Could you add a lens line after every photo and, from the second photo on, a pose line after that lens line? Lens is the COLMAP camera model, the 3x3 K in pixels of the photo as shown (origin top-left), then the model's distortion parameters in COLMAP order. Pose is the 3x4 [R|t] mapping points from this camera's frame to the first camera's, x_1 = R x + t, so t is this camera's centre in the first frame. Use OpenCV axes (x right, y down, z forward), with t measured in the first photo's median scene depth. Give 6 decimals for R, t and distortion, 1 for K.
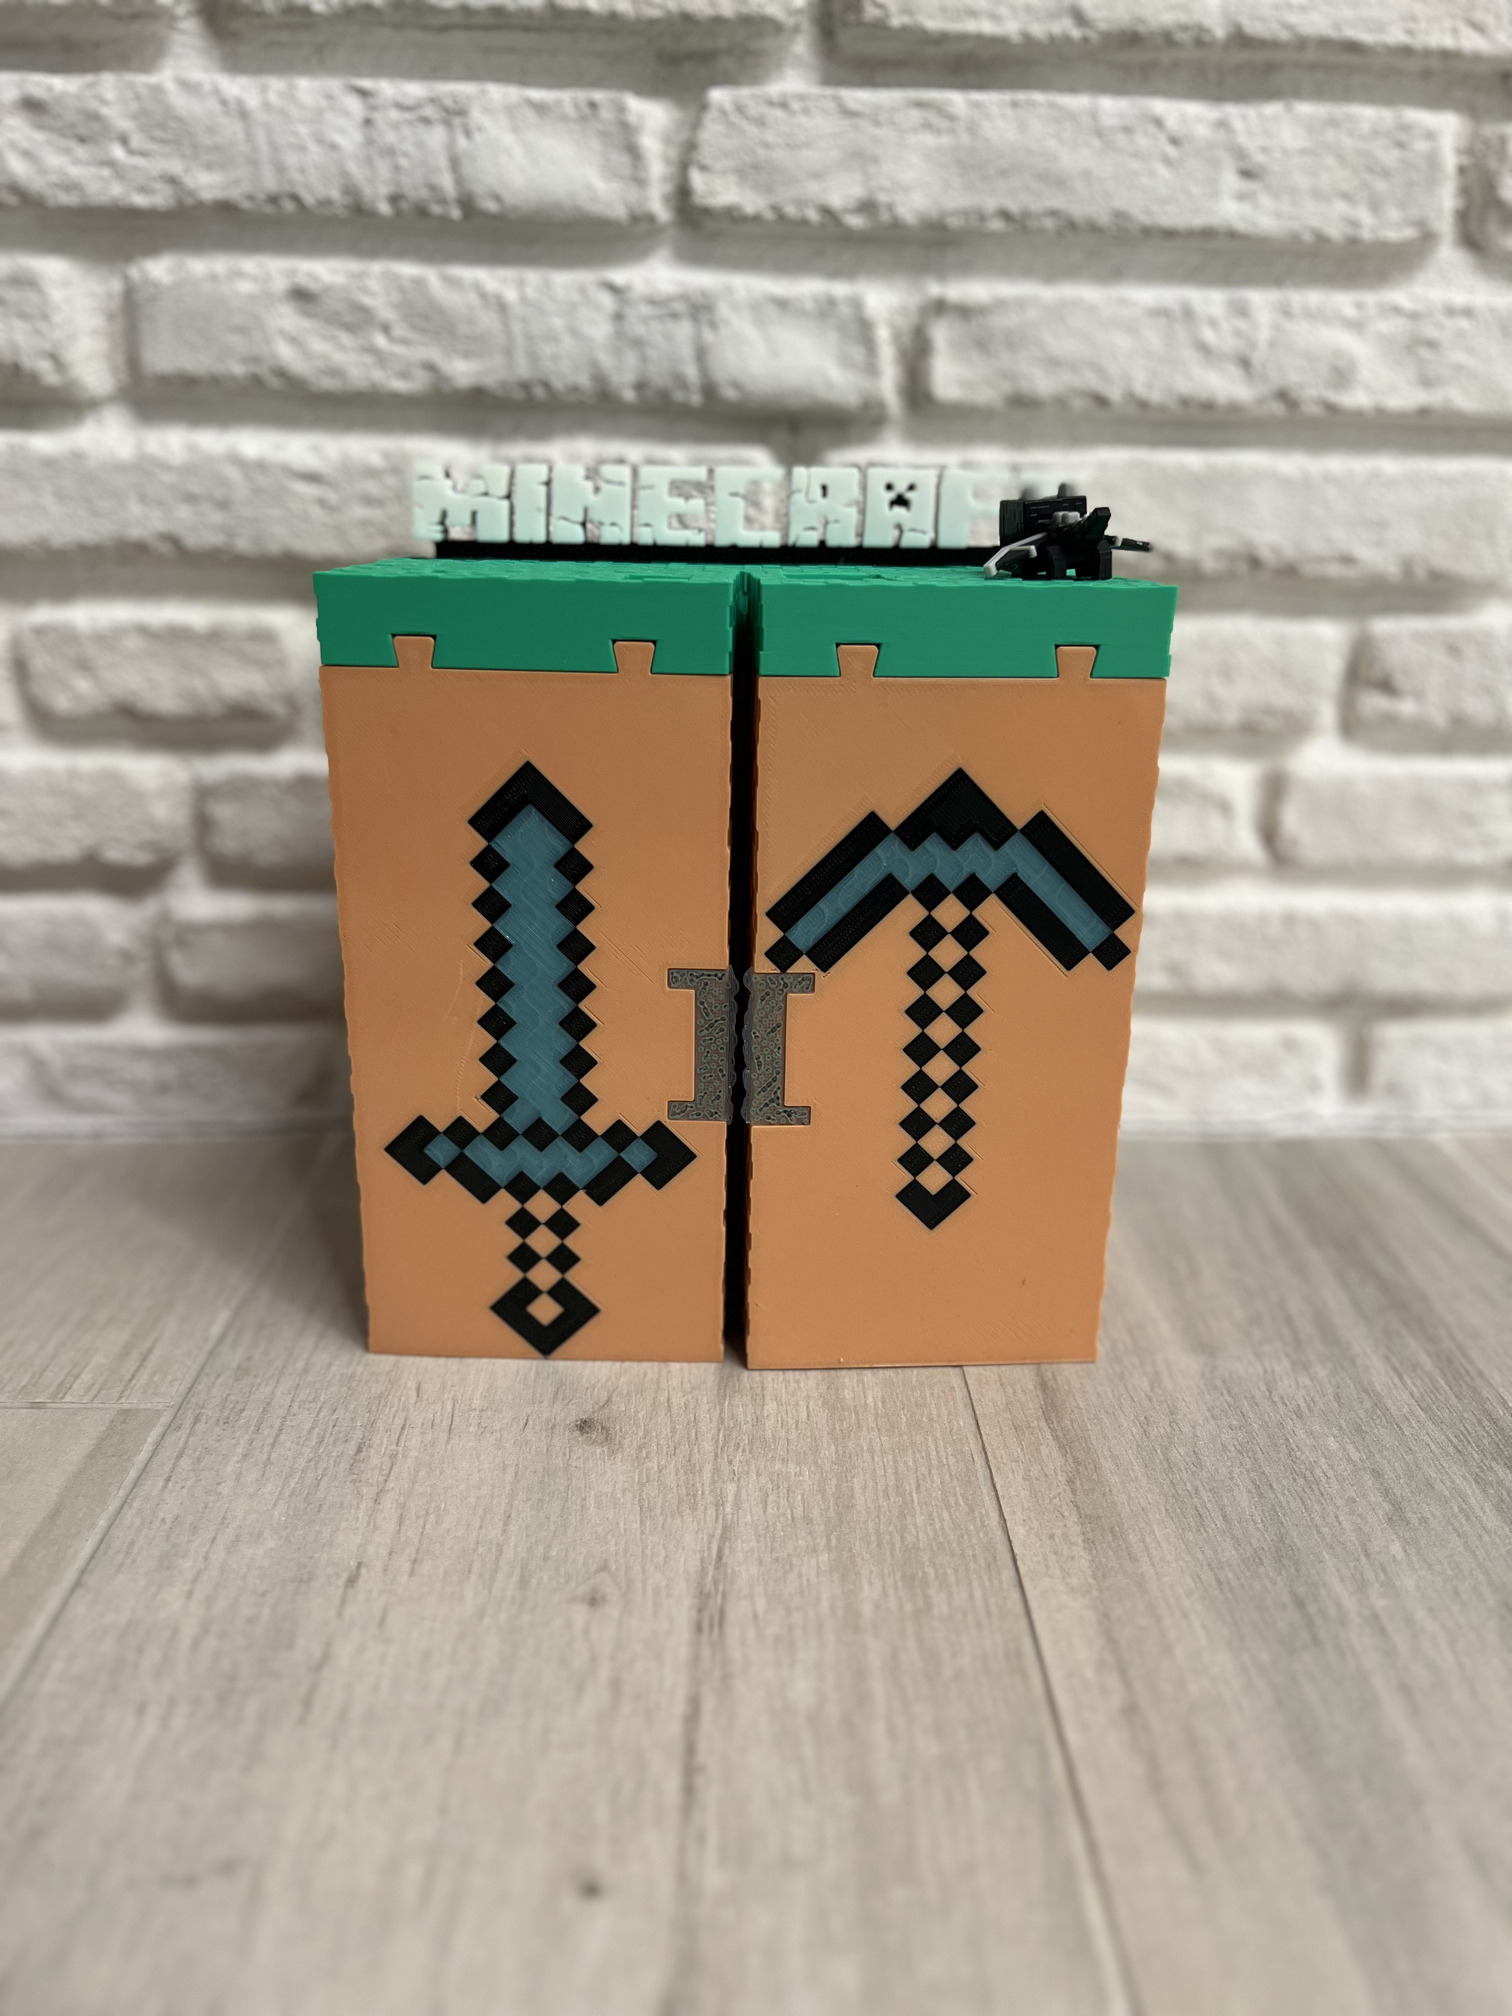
lens RADIAL K [[1576.6, 0, 752.9], [0, 1576.6, 1032.3], [0, 0, 1]] dist [0.042341, -0.069470]
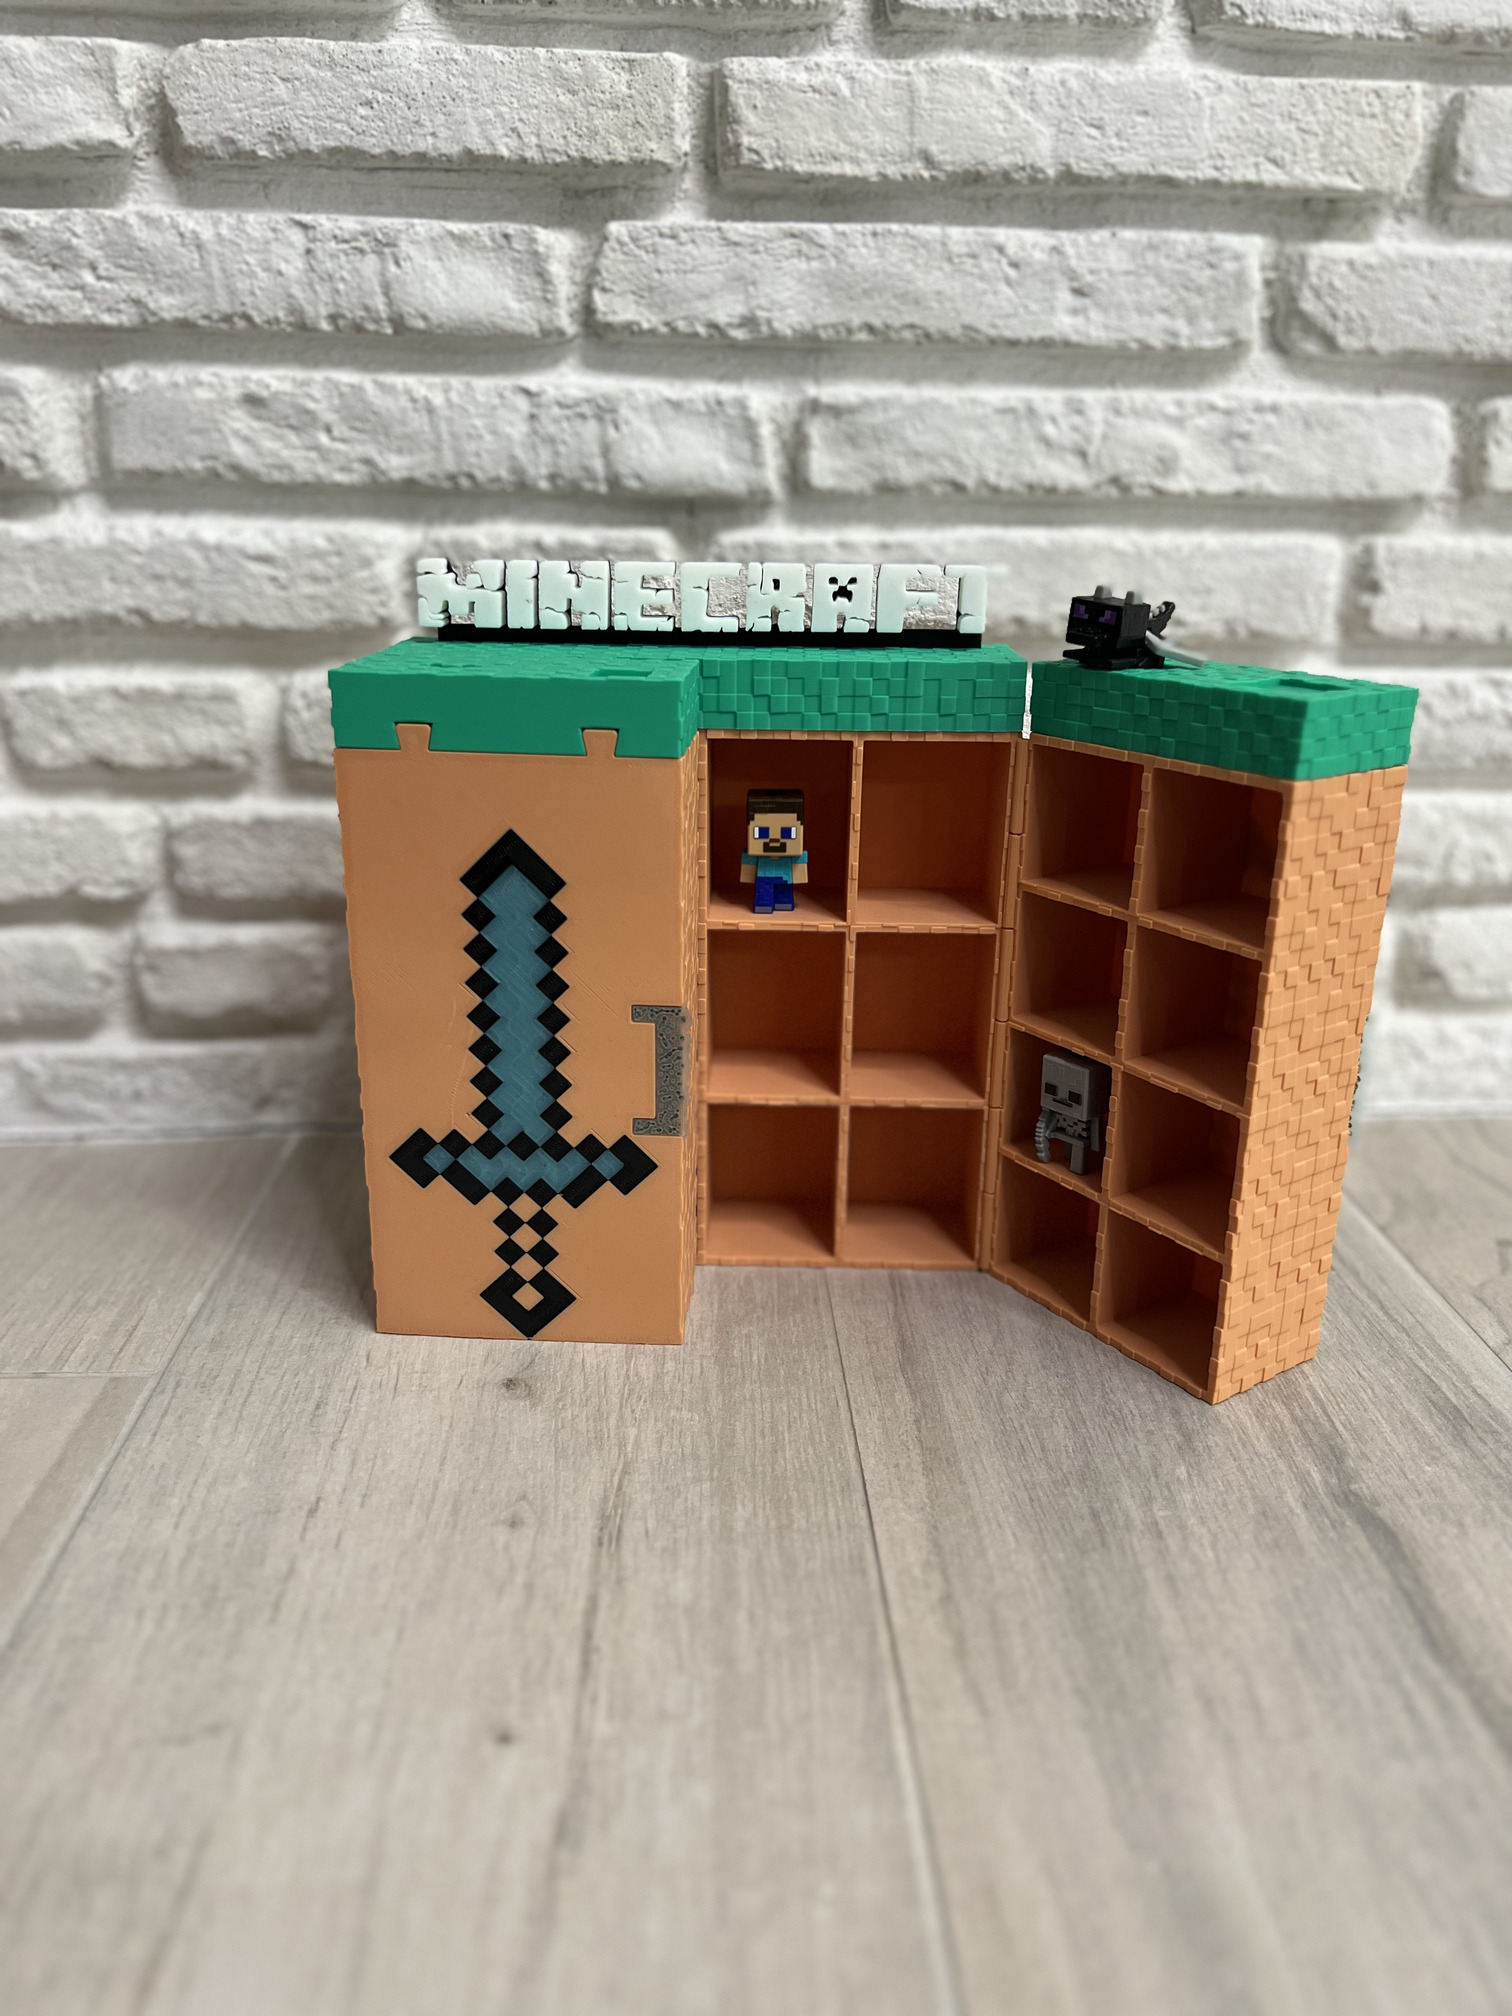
lens RADIAL K [[1576.6, 0, 753.5], [0, 1576.6, 1032.6], [0, 0, 1]] dist [0.042341, -0.069470]
pose [[0.999641, -0.012524, 0.023706, 0.047658], [0.012299, 0.999878, 0.009623, -0.020746], [-0.023823, -0.009328, 0.999673, -0.170932]]
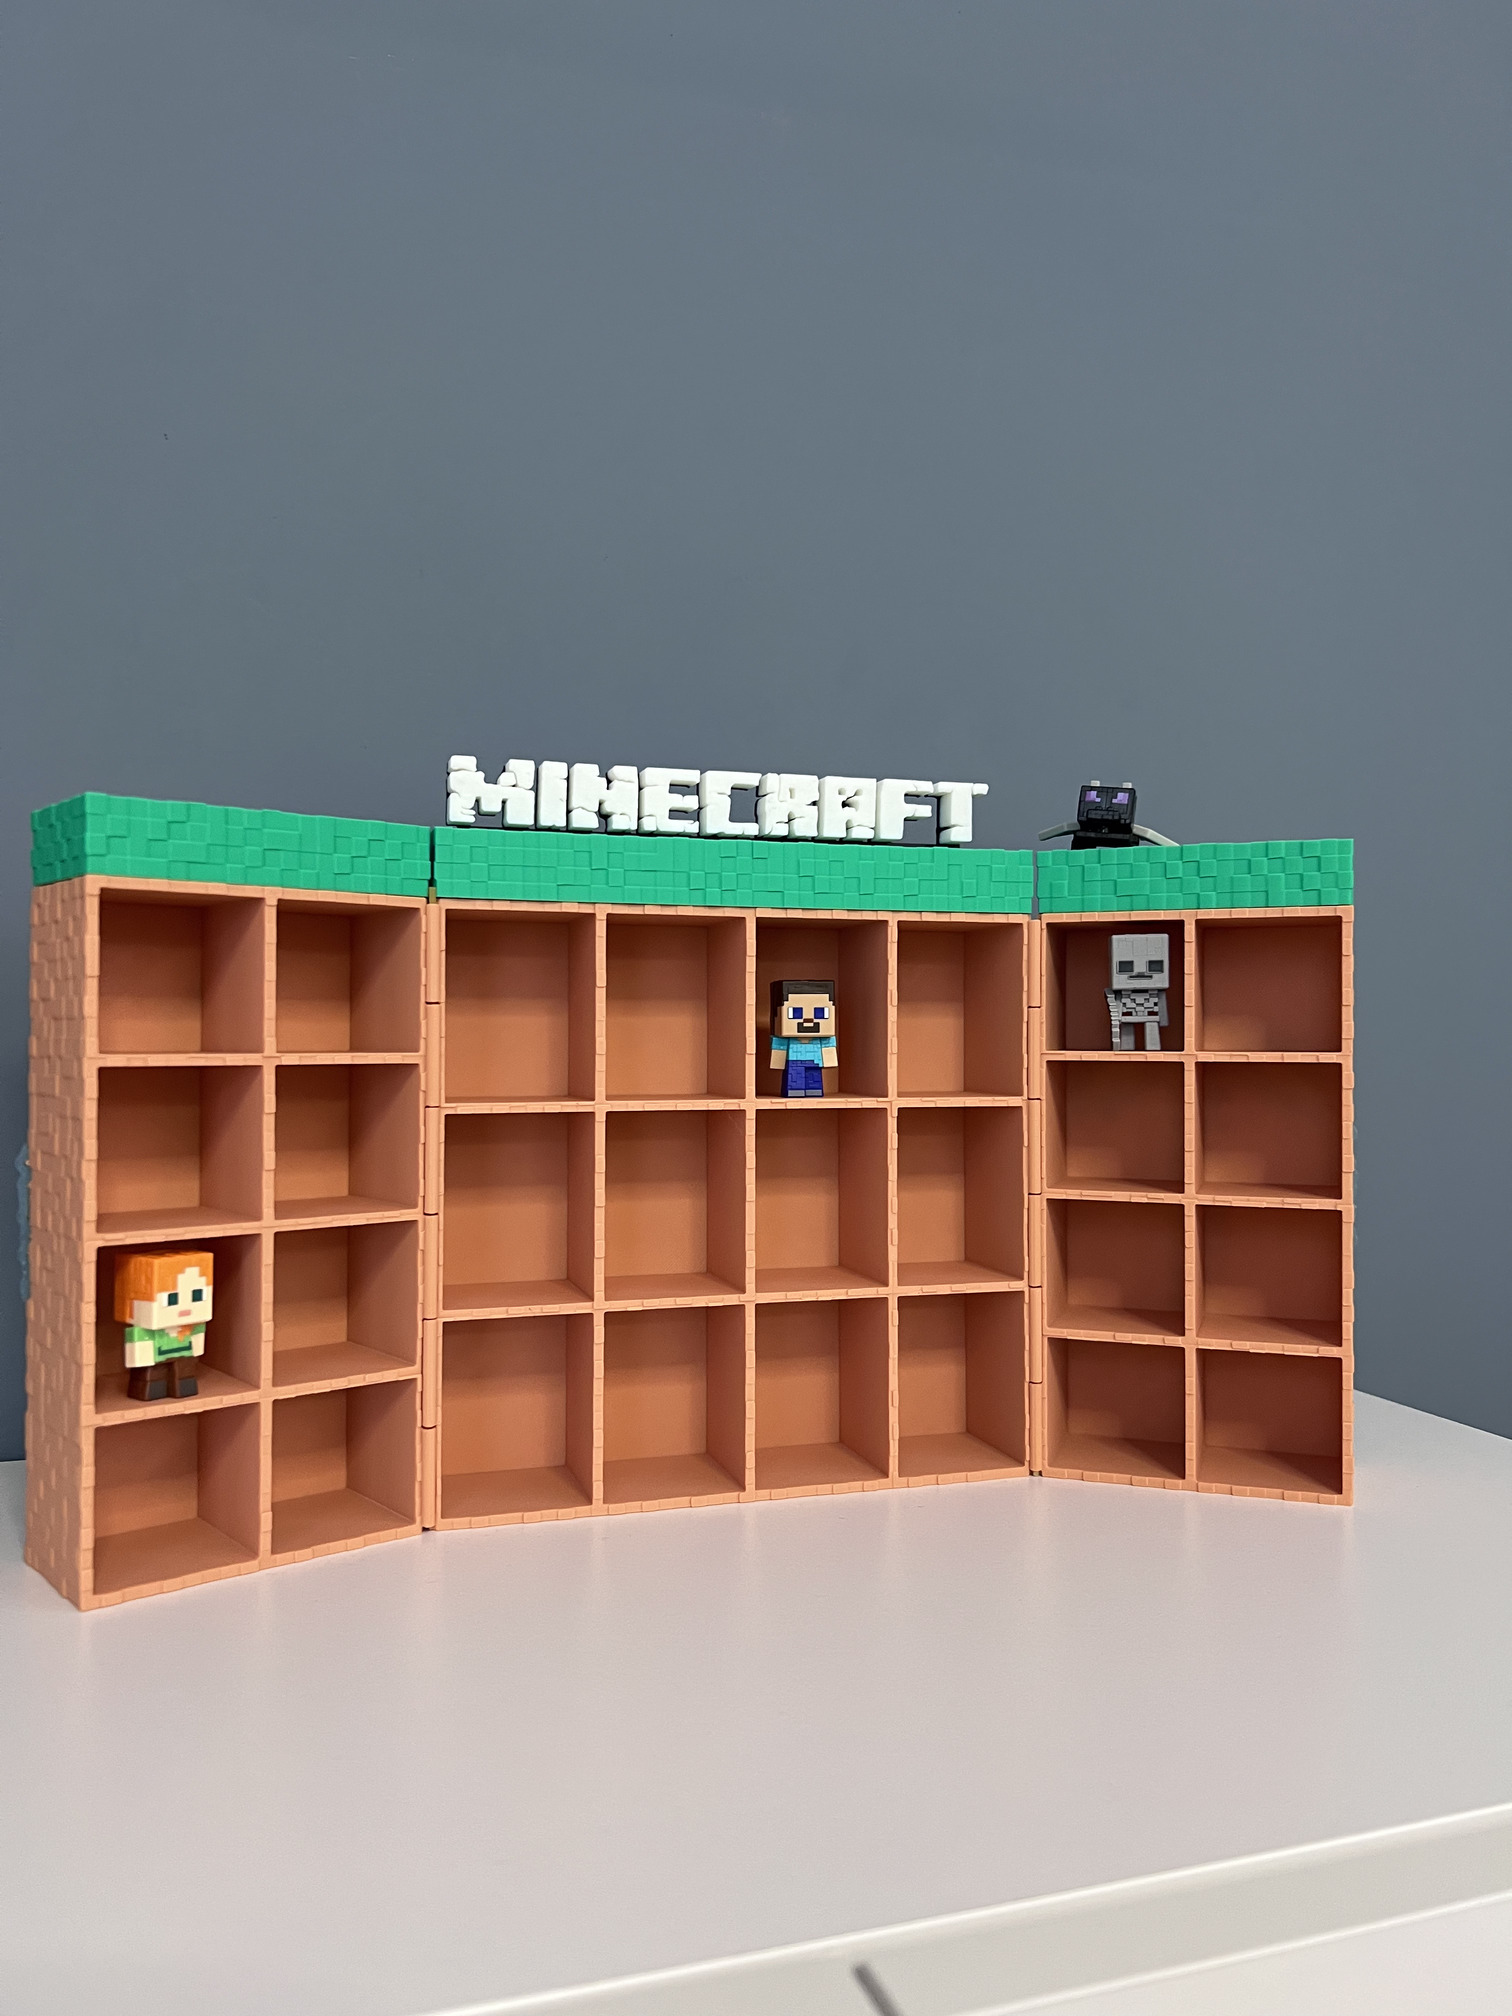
lens RADIAL K [[1576.6, 0, 770.3], [0, 1576.6, 995.2], [0, 0, 1]] dist [0.042341, -0.069470]
pose [[0.959177, -0.008685, 0.282673, -0.325613], [0.108375, 0.934513, -0.339029, 0.235166], [-0.261217, 0.355824, 0.897304, -0.076839]]
